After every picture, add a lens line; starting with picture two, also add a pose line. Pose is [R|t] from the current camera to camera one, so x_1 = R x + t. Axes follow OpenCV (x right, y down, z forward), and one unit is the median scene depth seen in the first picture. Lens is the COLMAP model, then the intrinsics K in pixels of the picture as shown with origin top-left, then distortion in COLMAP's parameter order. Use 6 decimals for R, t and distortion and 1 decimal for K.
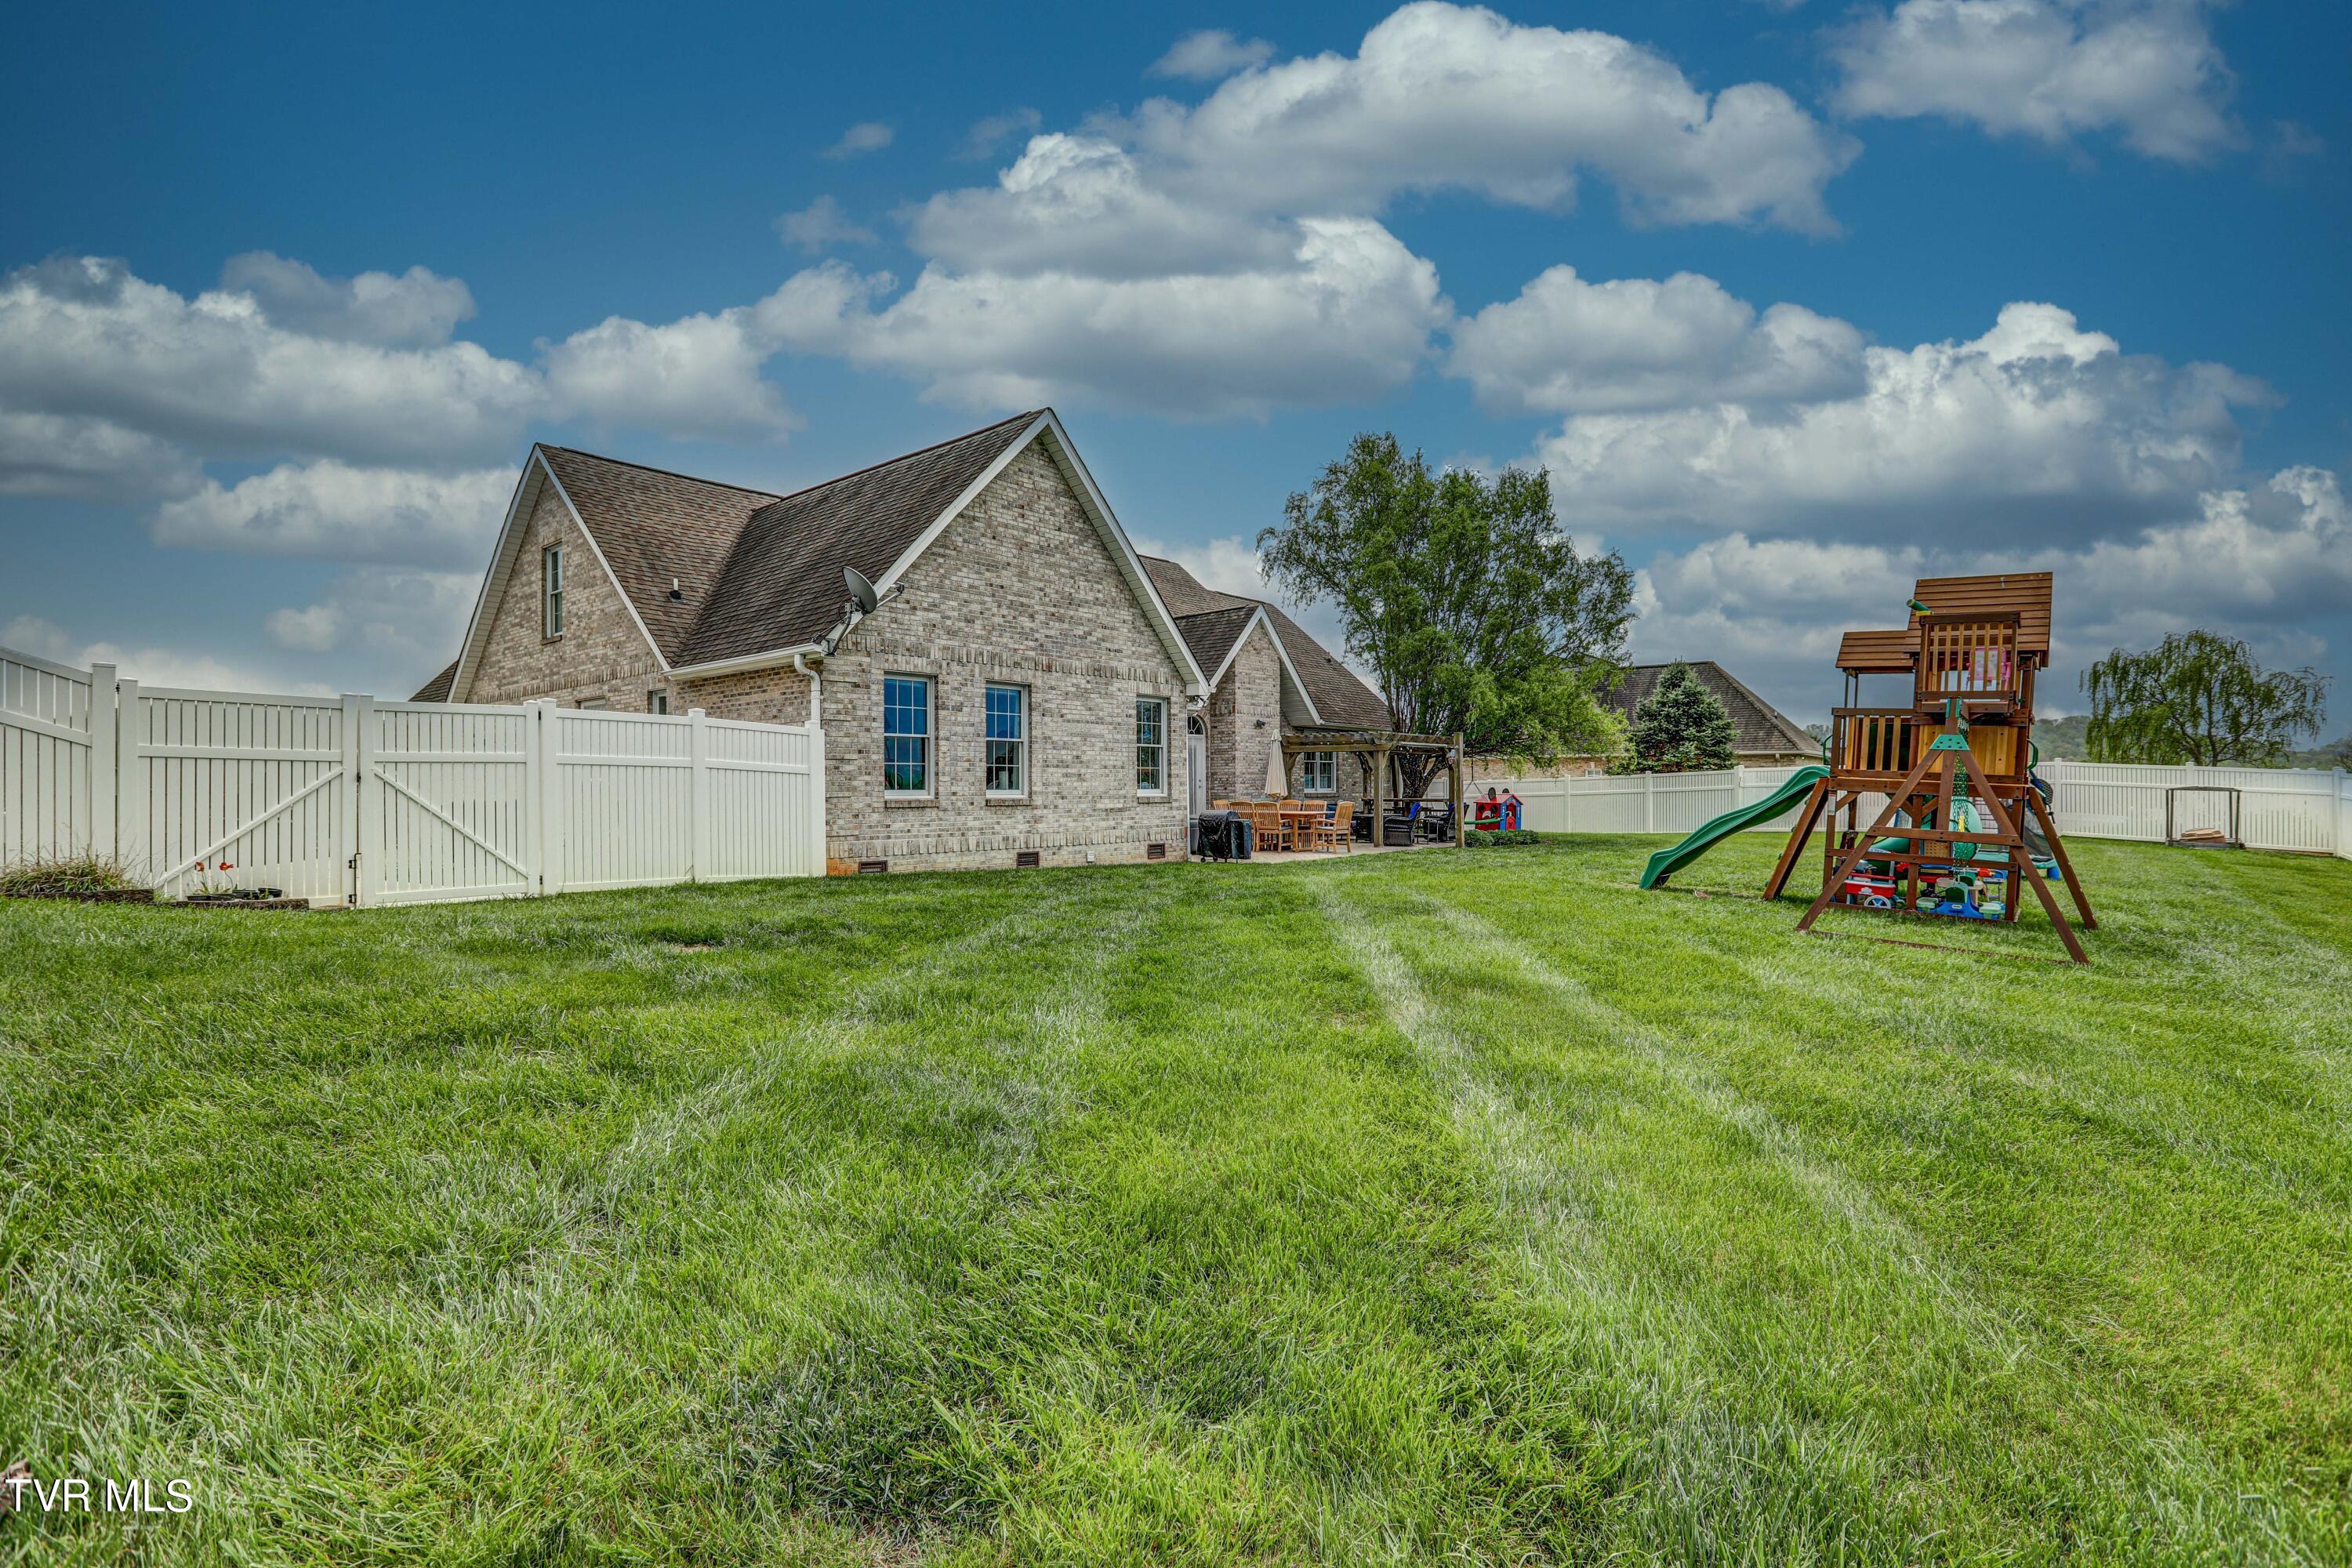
lens RADIAL K [[1073.2, 0, 1174.0], [0, 1073.2, 786.3], [0, 0, 1]] dist [-0.023284, 0.000918]
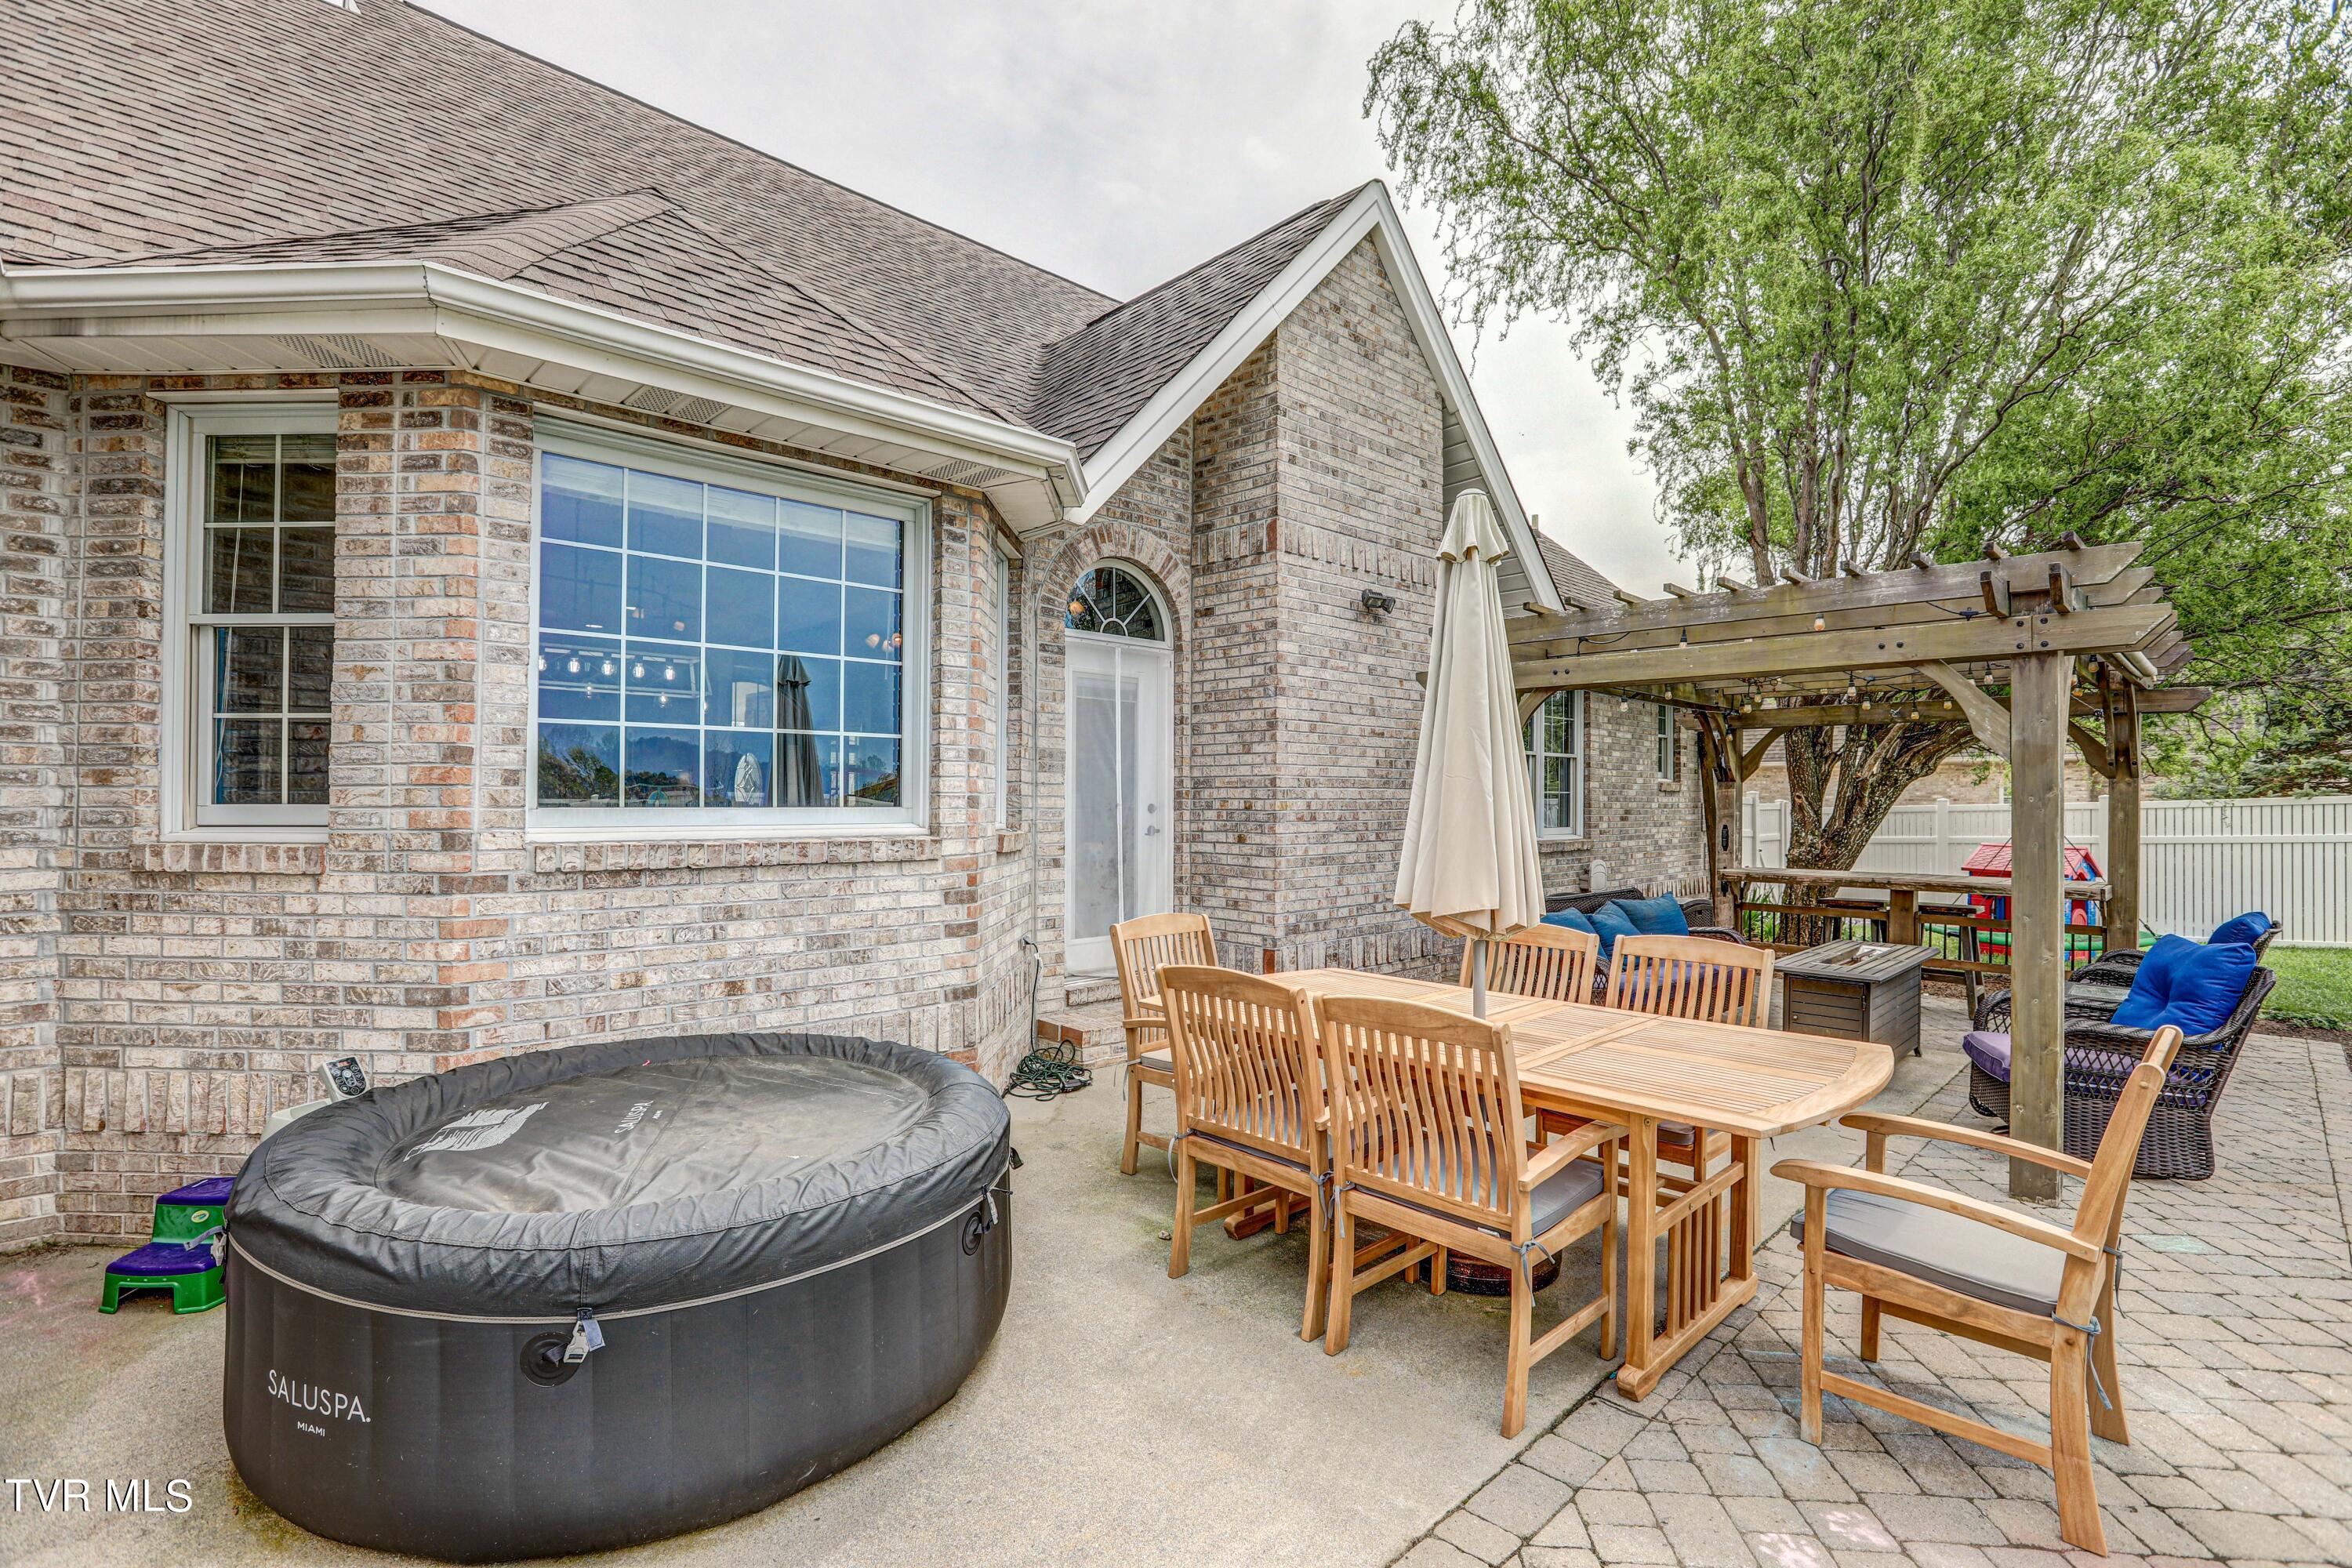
lens RADIAL K [[1073.2, 0, 1178.3], [0, 1073.2, 793.2], [0, 0, 1]] dist [-0.023284, 0.000918]
pose [[0.993531, 0.004089, -0.113487, 0.099315], [-0.005185, 0.999943, -0.009358, -0.009540], [0.113443, 0.009886, 0.993495, 1.150556]]
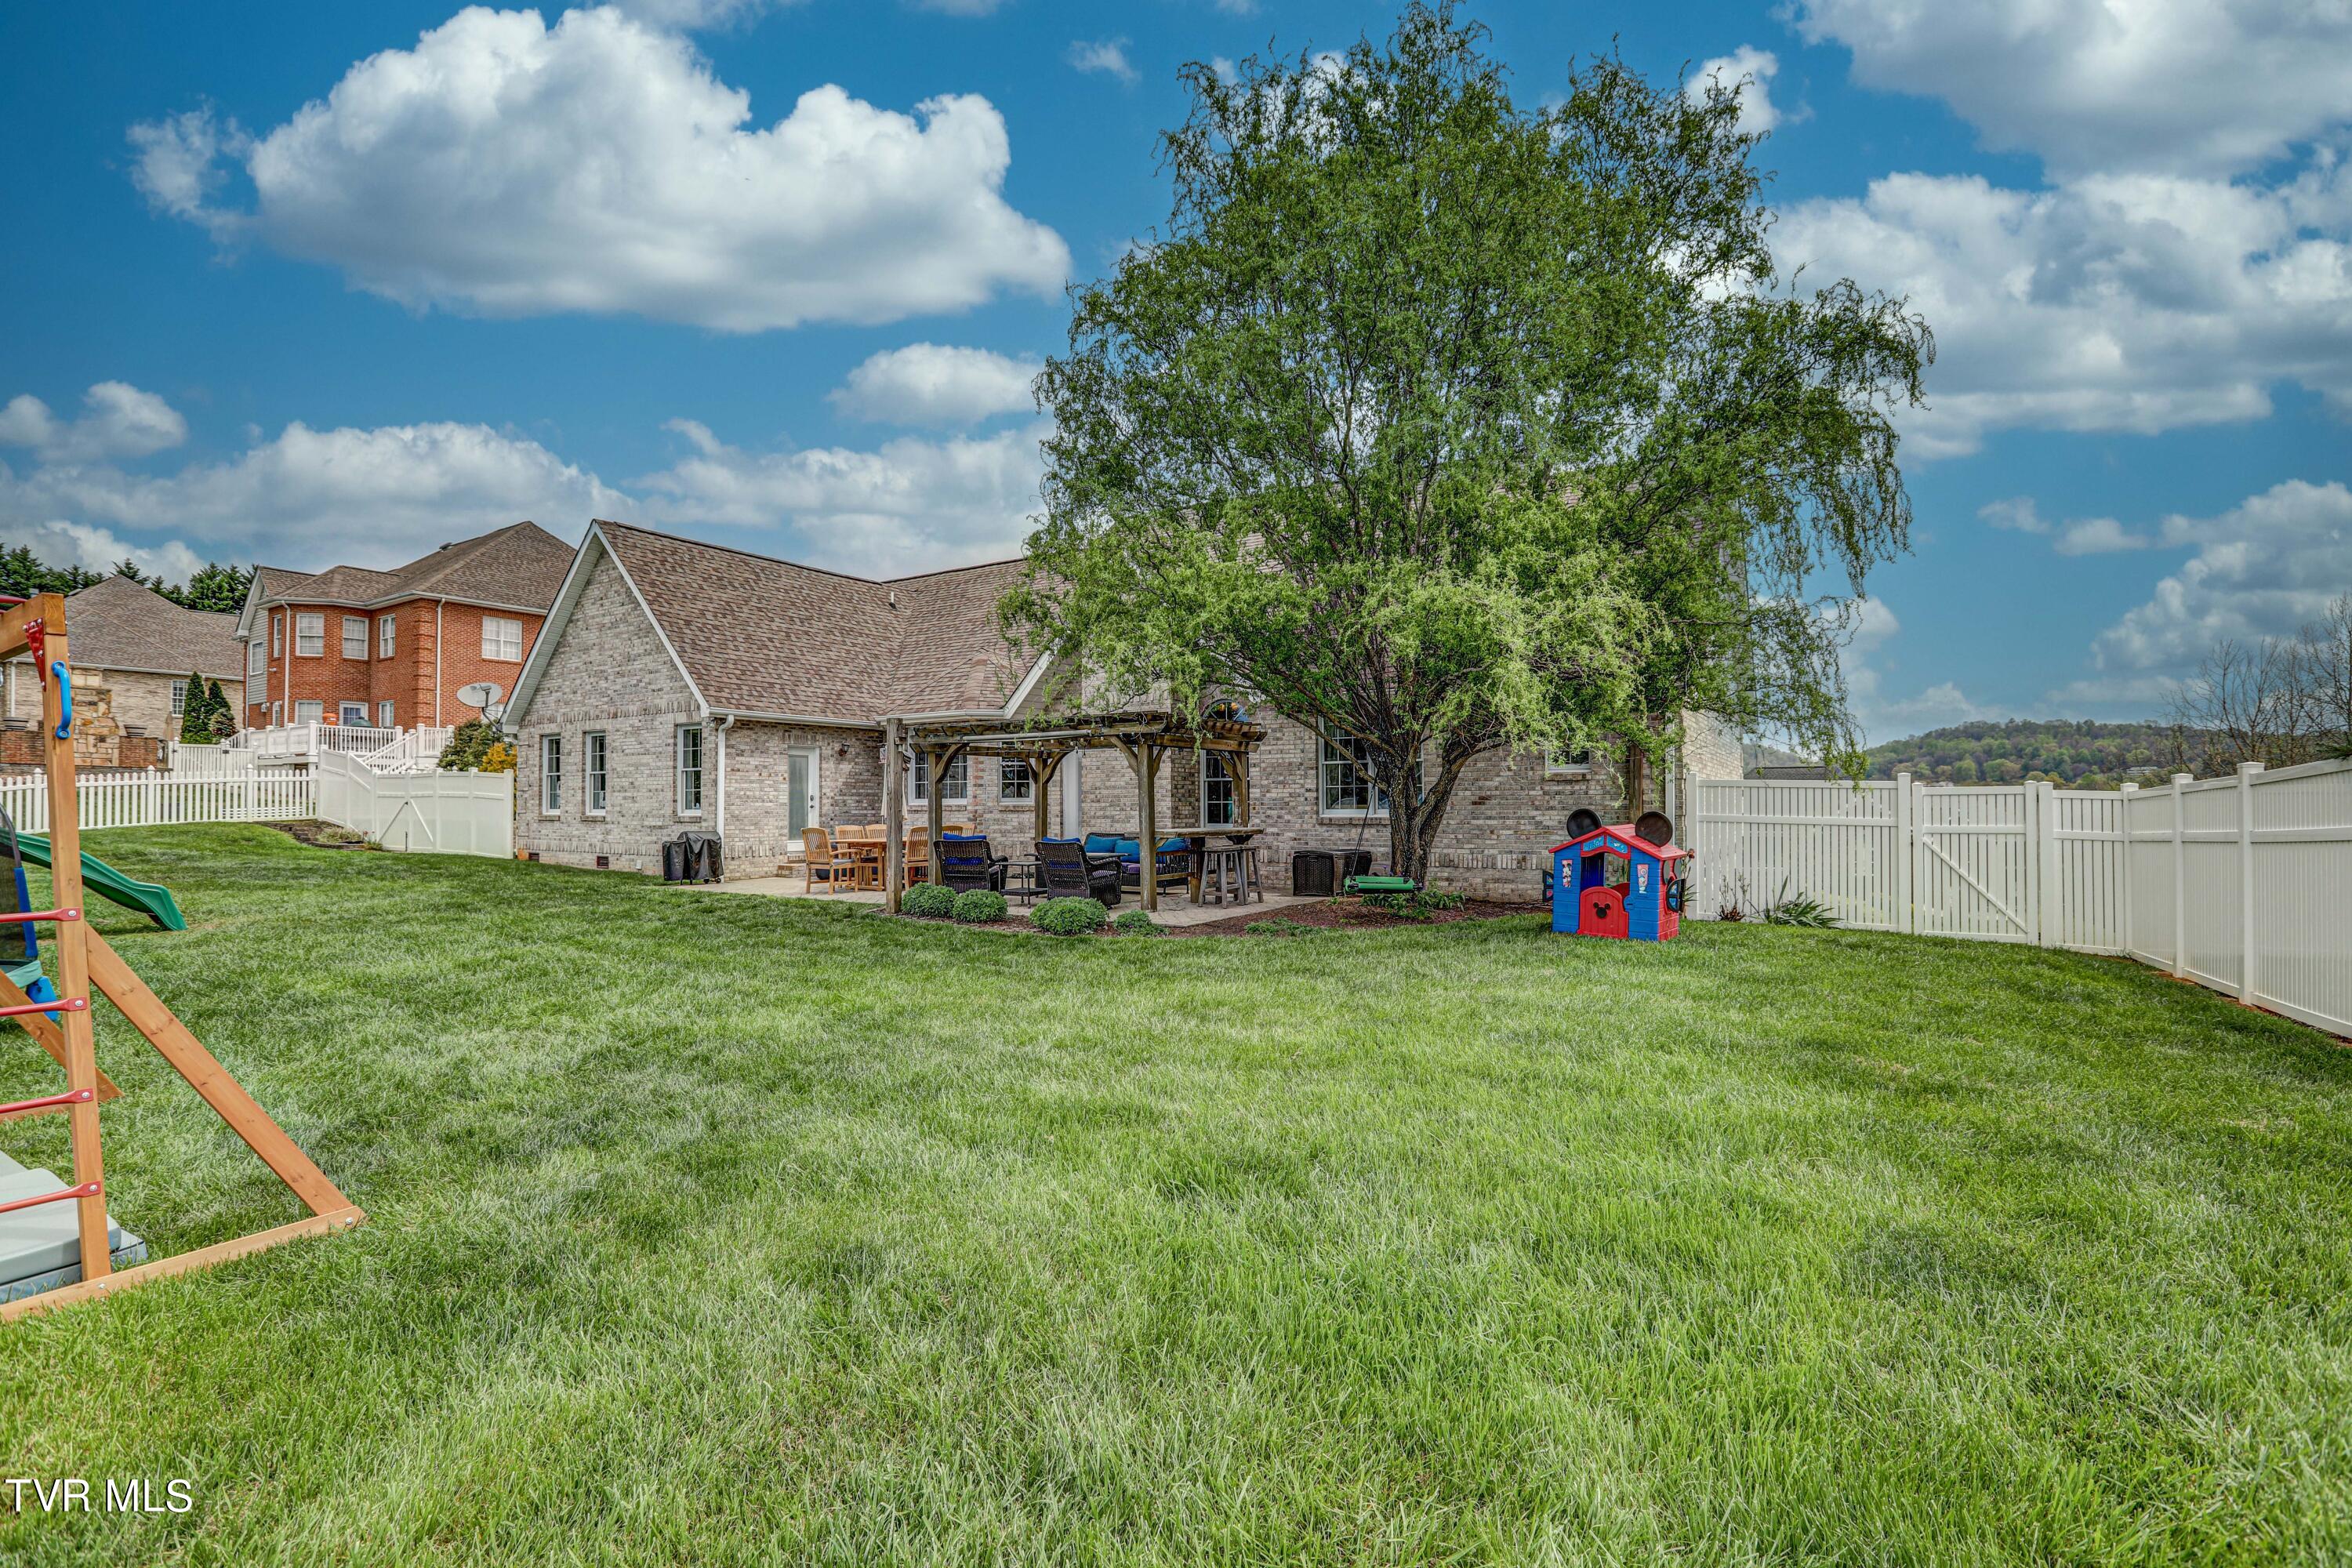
lens RADIAL K [[1073.2, 0, 1177.7], [0, 1073.2, 787.1], [0, 0, 1]] dist [-0.023284, 0.000918]
pose [[0.128885, -0.012379, -0.991582, 1.250428], [0.004836, 0.999918, -0.011855, -0.005504], [0.991648, -0.003268, 0.128934, 1.517256]]
